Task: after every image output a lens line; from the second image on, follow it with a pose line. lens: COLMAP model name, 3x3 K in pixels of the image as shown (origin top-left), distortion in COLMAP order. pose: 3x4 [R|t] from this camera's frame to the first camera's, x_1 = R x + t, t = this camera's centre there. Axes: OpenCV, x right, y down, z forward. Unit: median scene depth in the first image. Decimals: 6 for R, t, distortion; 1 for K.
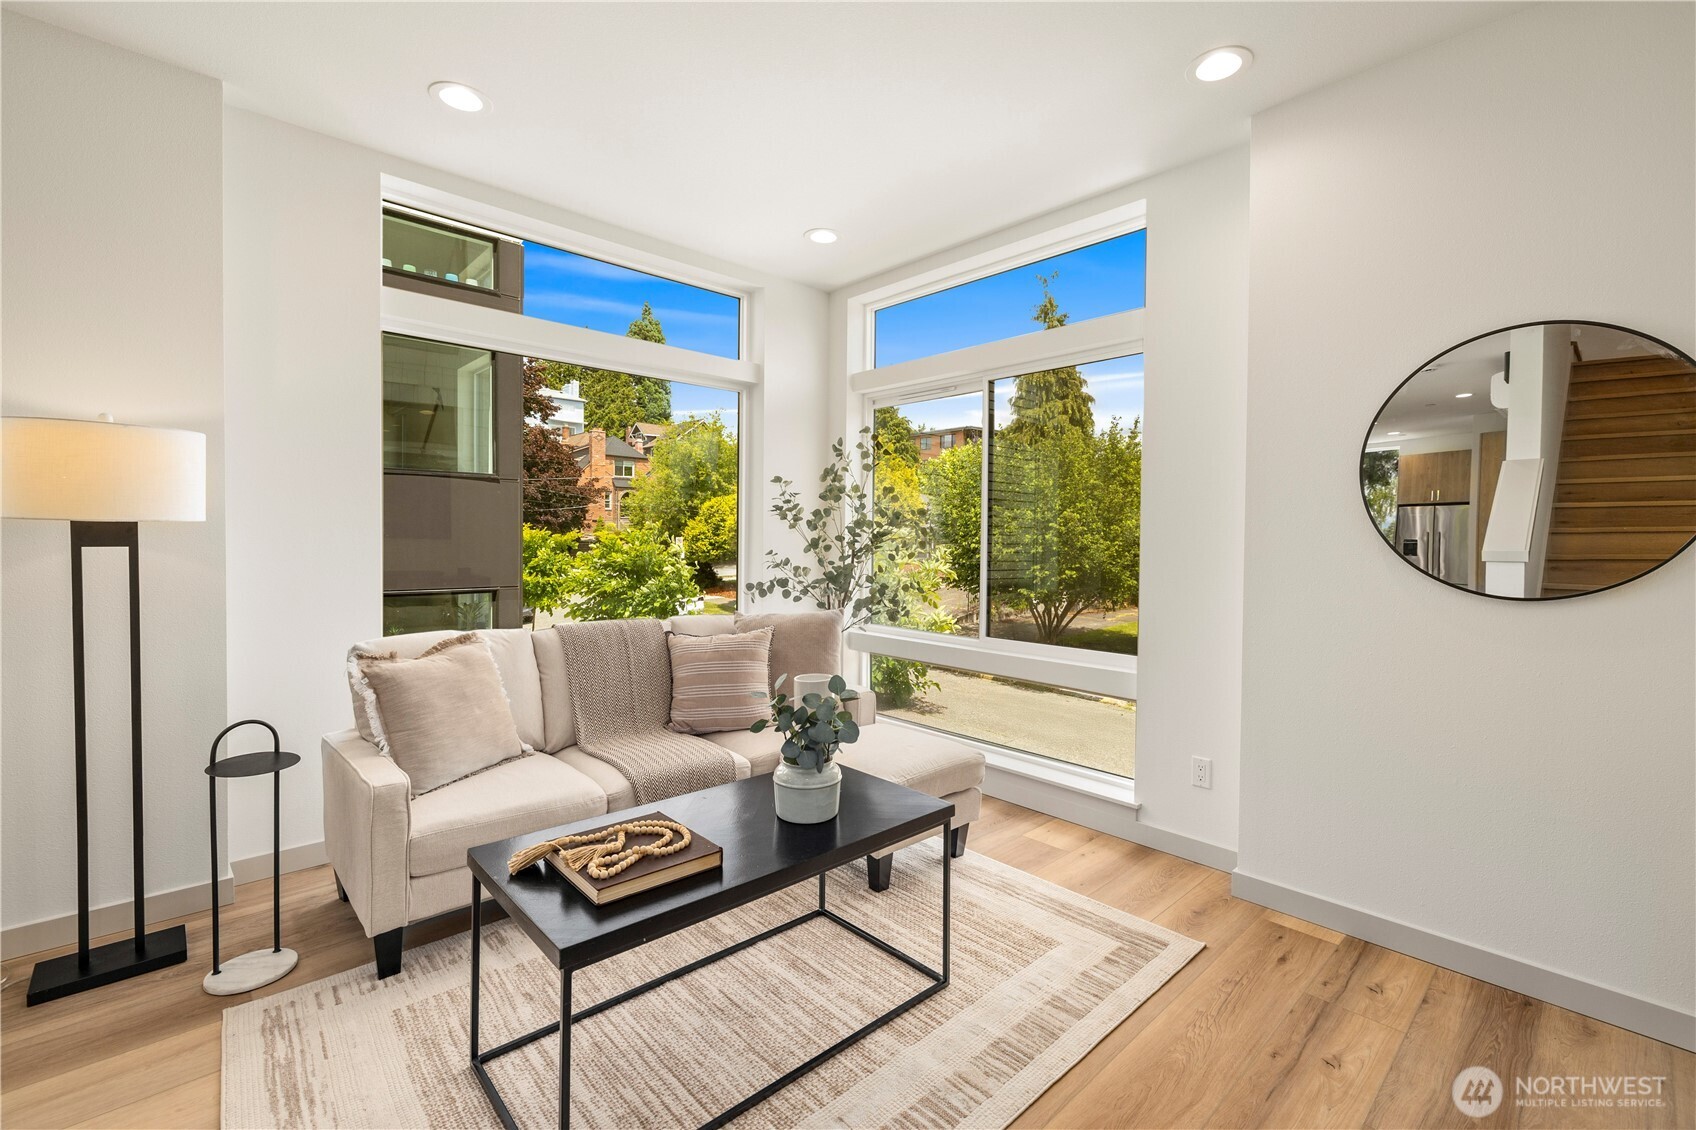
lens RADIAL K [[732.5, 0, 844.2], [0, 732.5, 553.6], [0, 0, 1]] dist [0.000731, 0.000196]
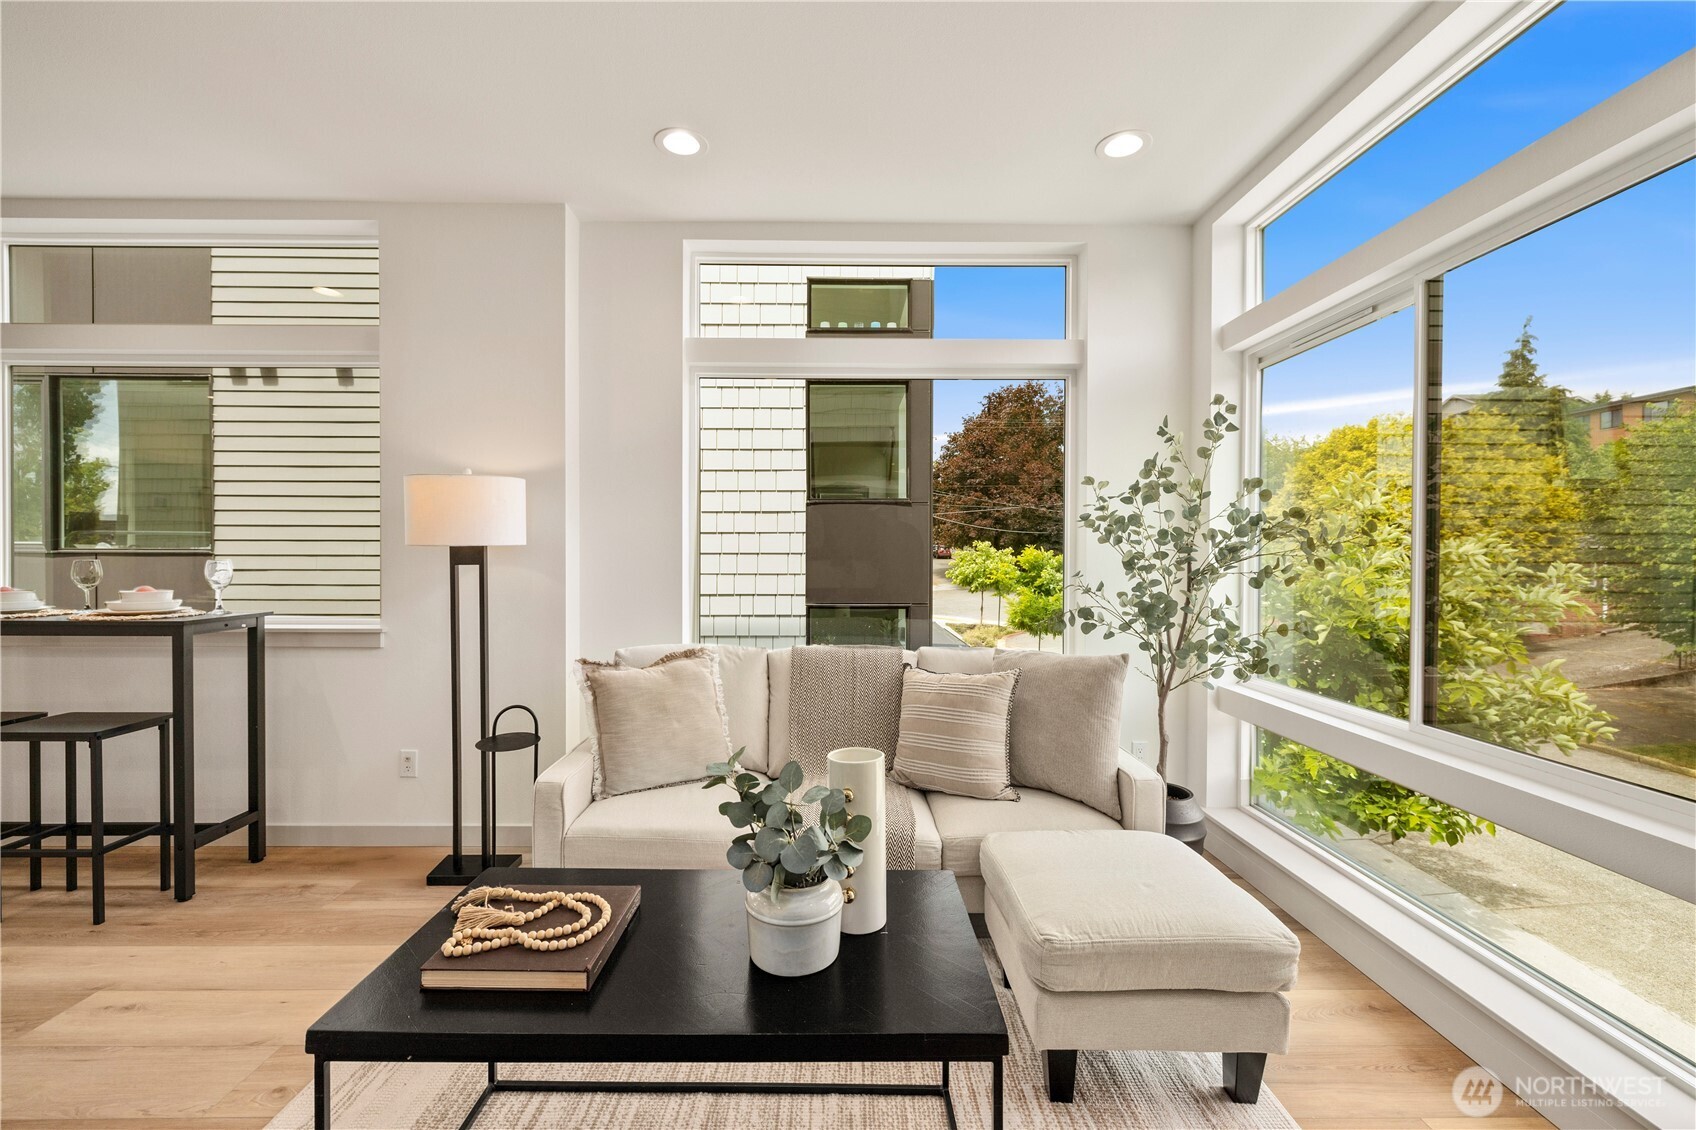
lens RADIAL K [[698.5, 0, 842.2], [0, 698.5, 563.4], [0, 0, 1]] dist [-0.001064, -0.000135]
pose [[0.741123, 0.000293, -0.671369, 0.261888], [-0.009440, 0.999906, -0.009984, -0.003935], [0.671303, 0.013737, 0.741056, 0.332588]]
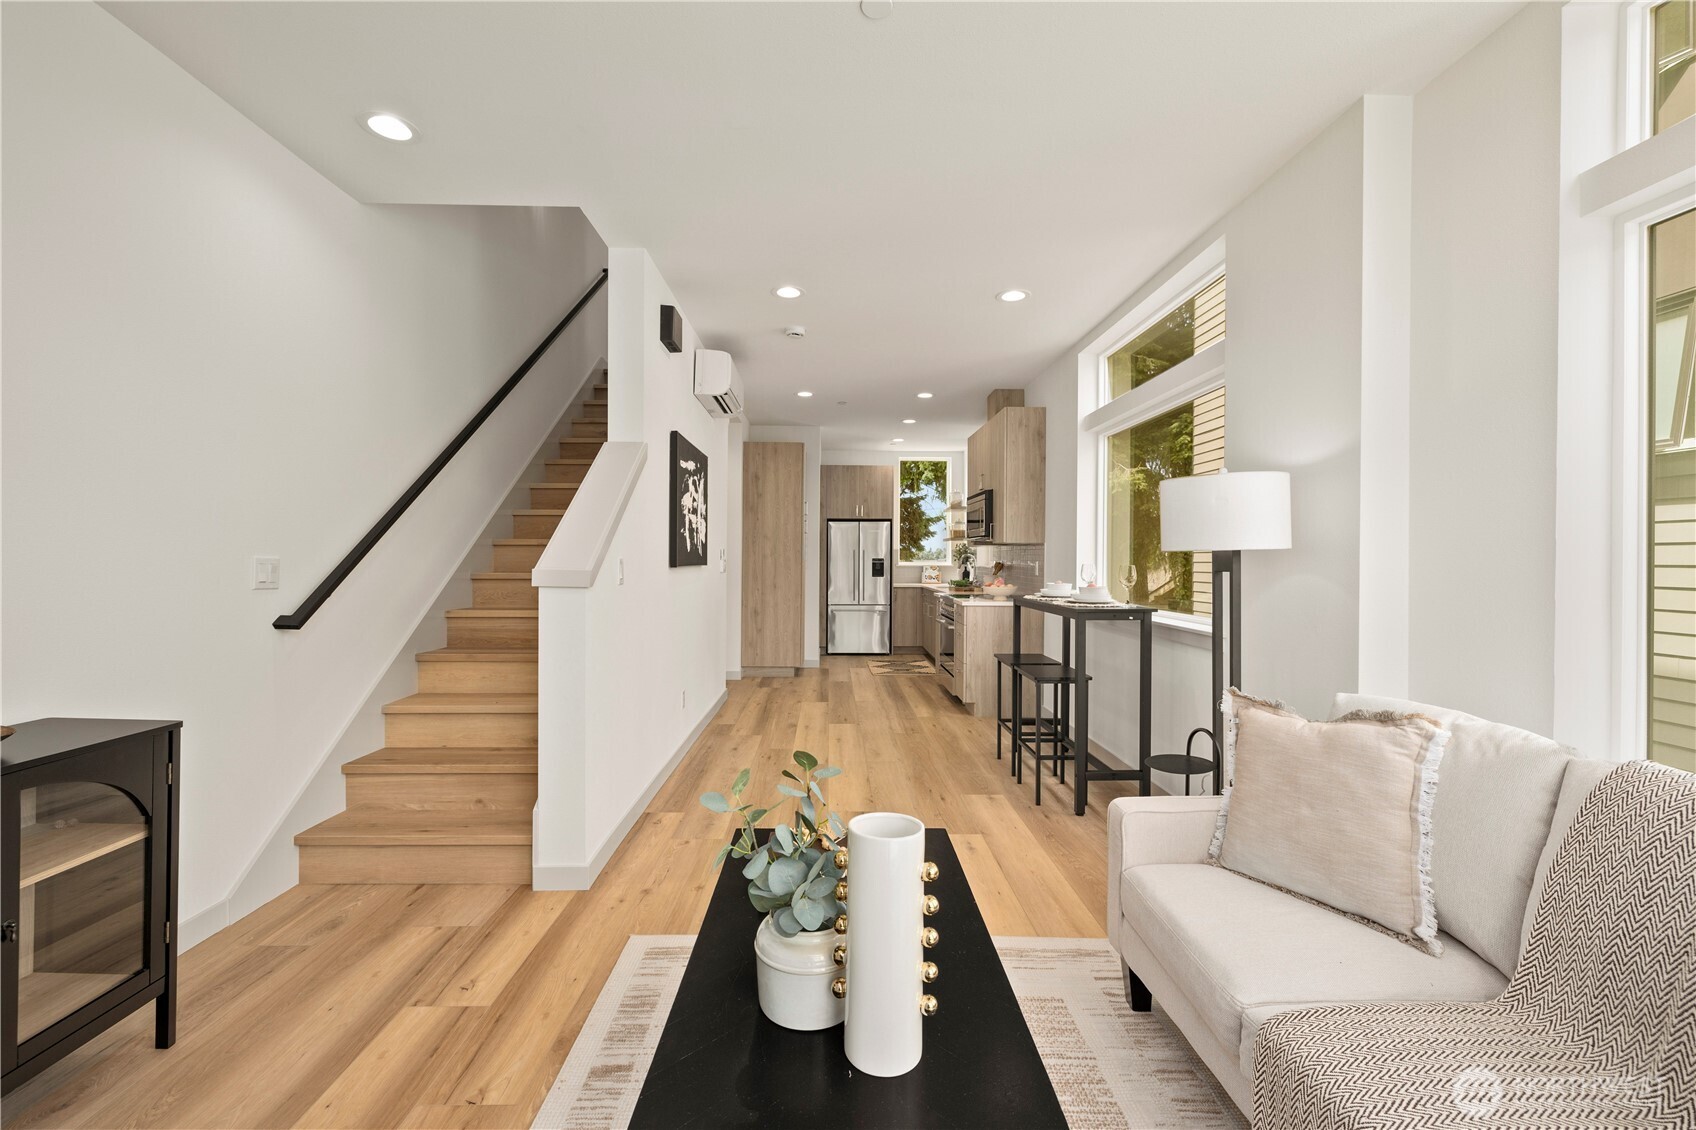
lens RADIAL K [[698.5, 0, 842.2], [0, 698.5, 563.4], [0, 0, 1]] dist [-0.001064, -0.000135]
pose [[-0.657962, -0.003459, -0.753043, 0.228001], [-0.020491, 0.999701, 0.013312, -0.015486], [0.752772, 0.024190, -0.657837, 0.861651]]
